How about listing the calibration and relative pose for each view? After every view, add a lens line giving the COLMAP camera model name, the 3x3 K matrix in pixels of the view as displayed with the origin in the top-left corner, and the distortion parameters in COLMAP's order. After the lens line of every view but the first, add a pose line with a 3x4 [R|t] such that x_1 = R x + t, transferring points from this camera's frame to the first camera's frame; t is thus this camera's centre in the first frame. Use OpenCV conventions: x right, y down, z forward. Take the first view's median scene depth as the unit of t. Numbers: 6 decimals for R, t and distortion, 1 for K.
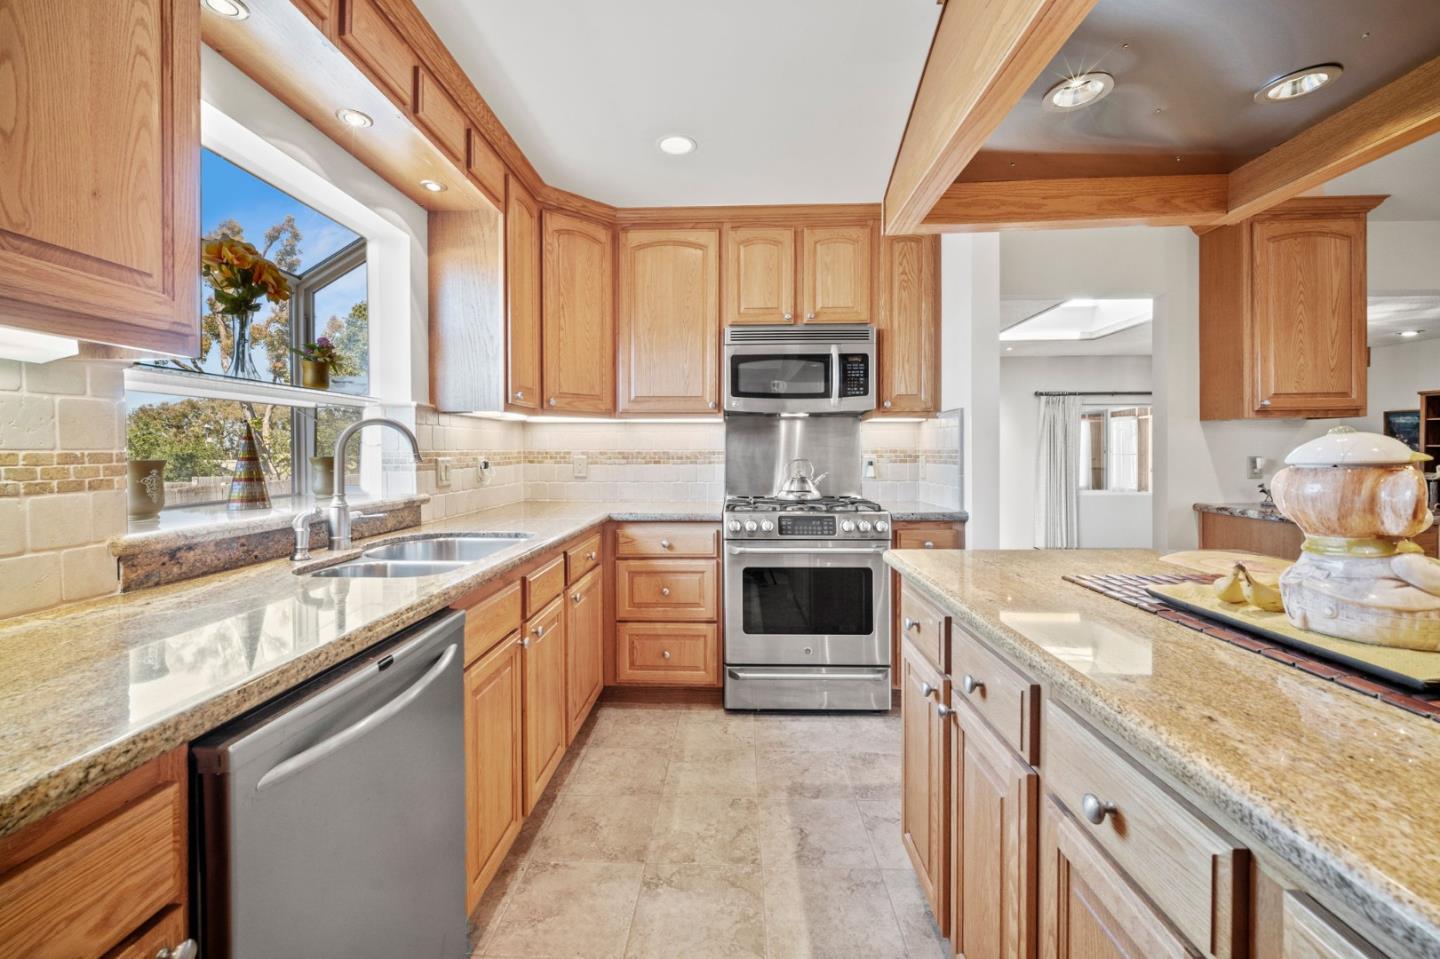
lens RADIAL K [[596.0, 0, 714.2], [0, 596.0, 457.0], [0, 0, 1]] dist [-0.003382, -0.000576]
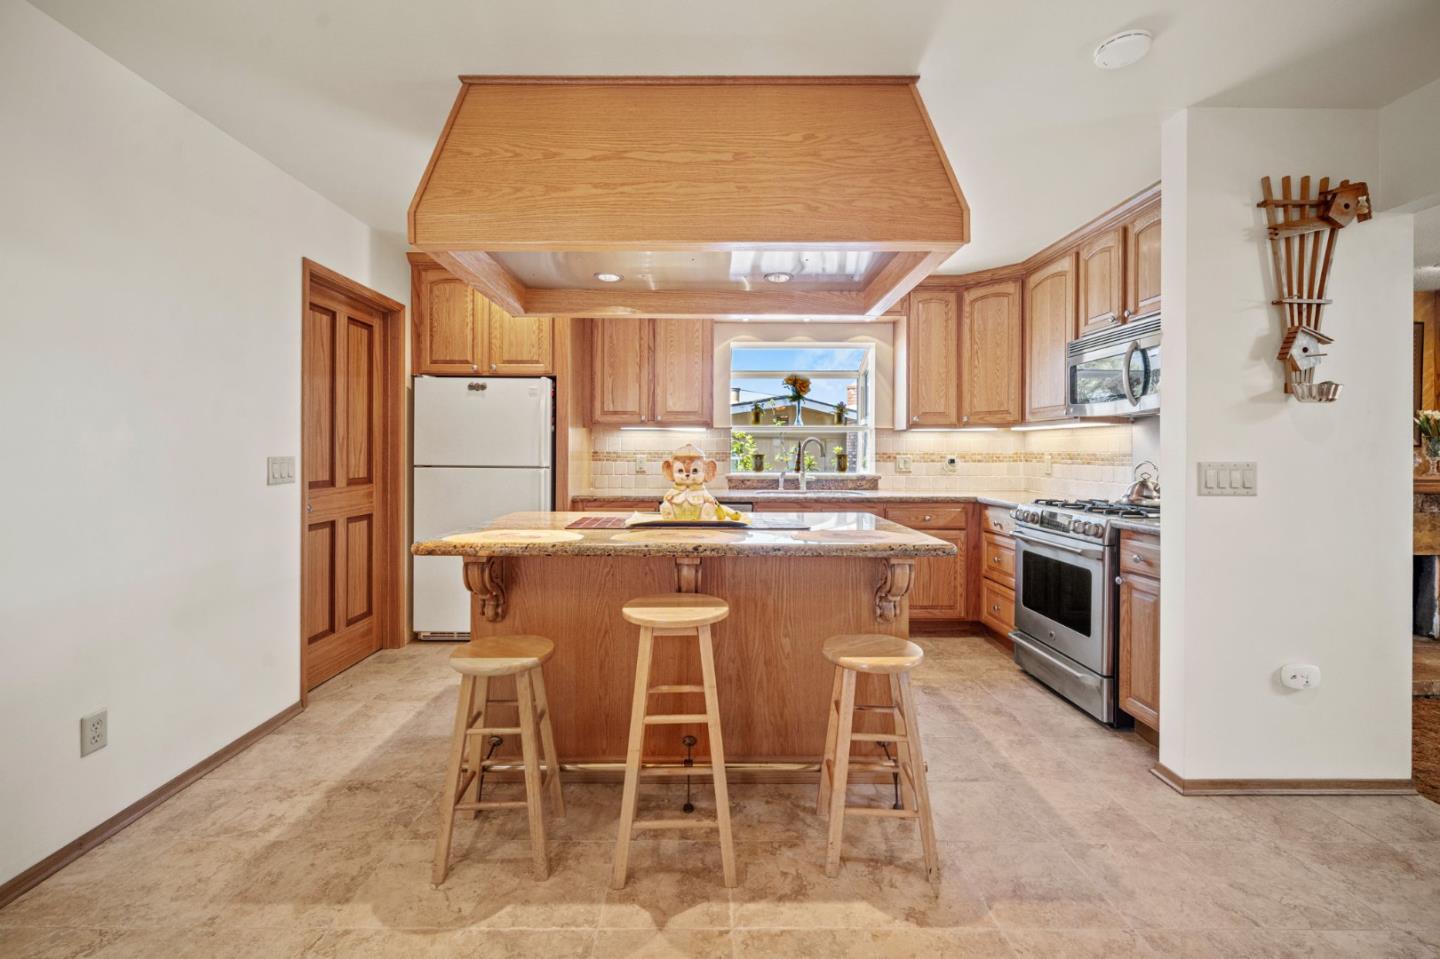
lens RADIAL K [[596.6, 0, 709.6], [0, 596.6, 452.9], [0, 0, 1]] dist [-0.001774, -0.000536]
pose [[0.045179, 0.005297, -0.998965, 1.128049], [-0.013489, 0.999898, 0.004692, -0.006667], [0.998888, 0.013263, 0.045246, 0.287960]]
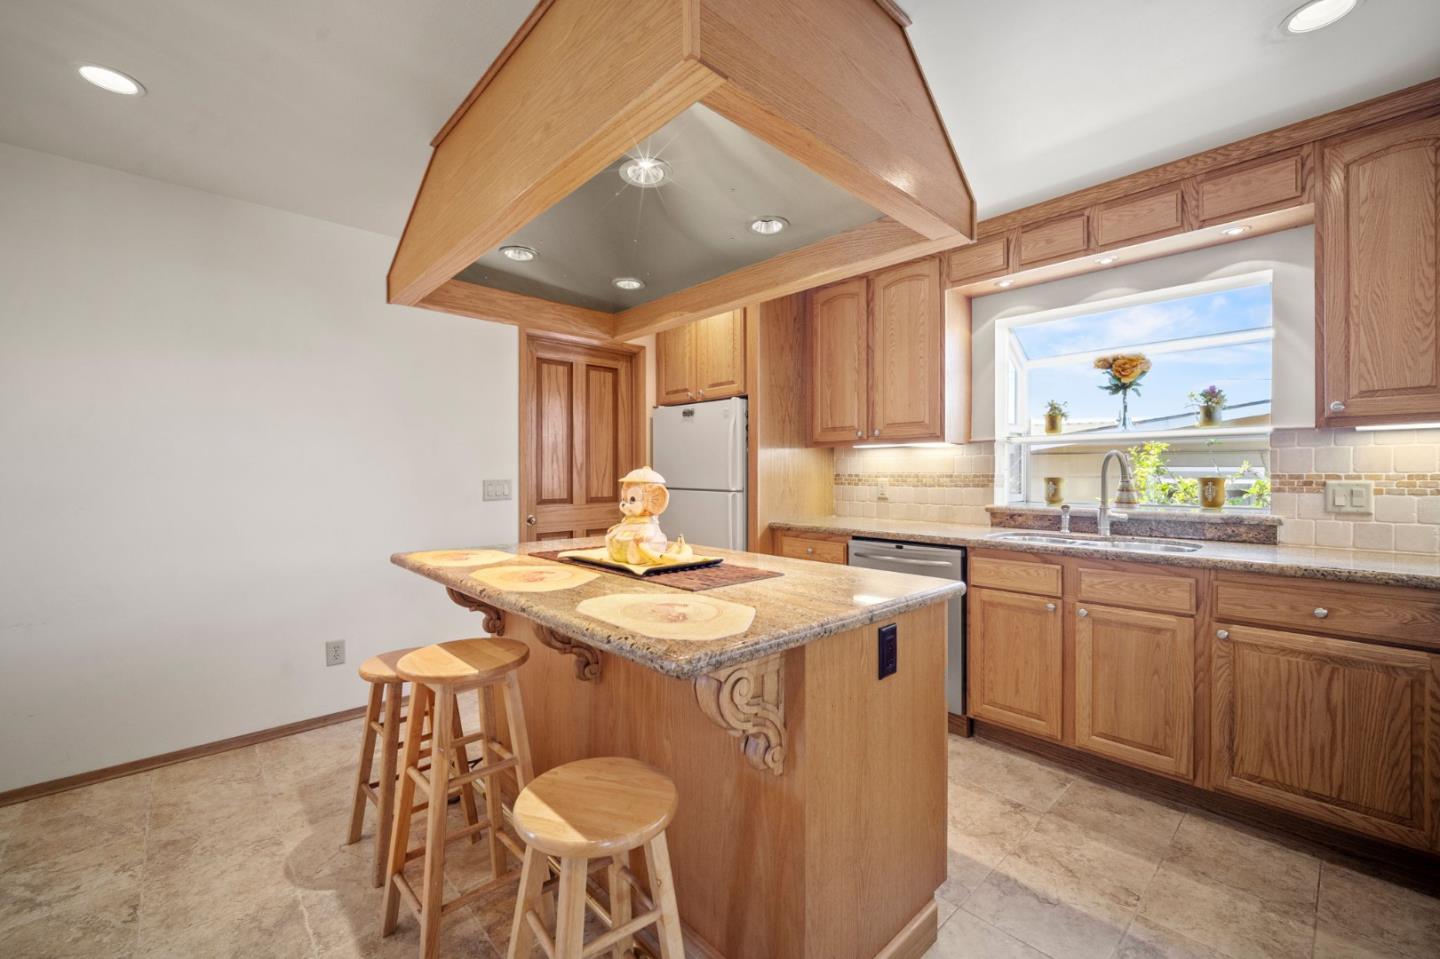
lens RADIAL K [[584.2, 0, 720.0], [0, 584.2, 479.5], [0, 0, 1]] dist [-0.001629, -0.000028]
pose [[-0.705087, 0.012109, -0.709017, 0.715633], [-0.003601, 0.999780, 0.020655, -0.013513], [0.709111, 0.017117, -0.704889, 0.814078]]
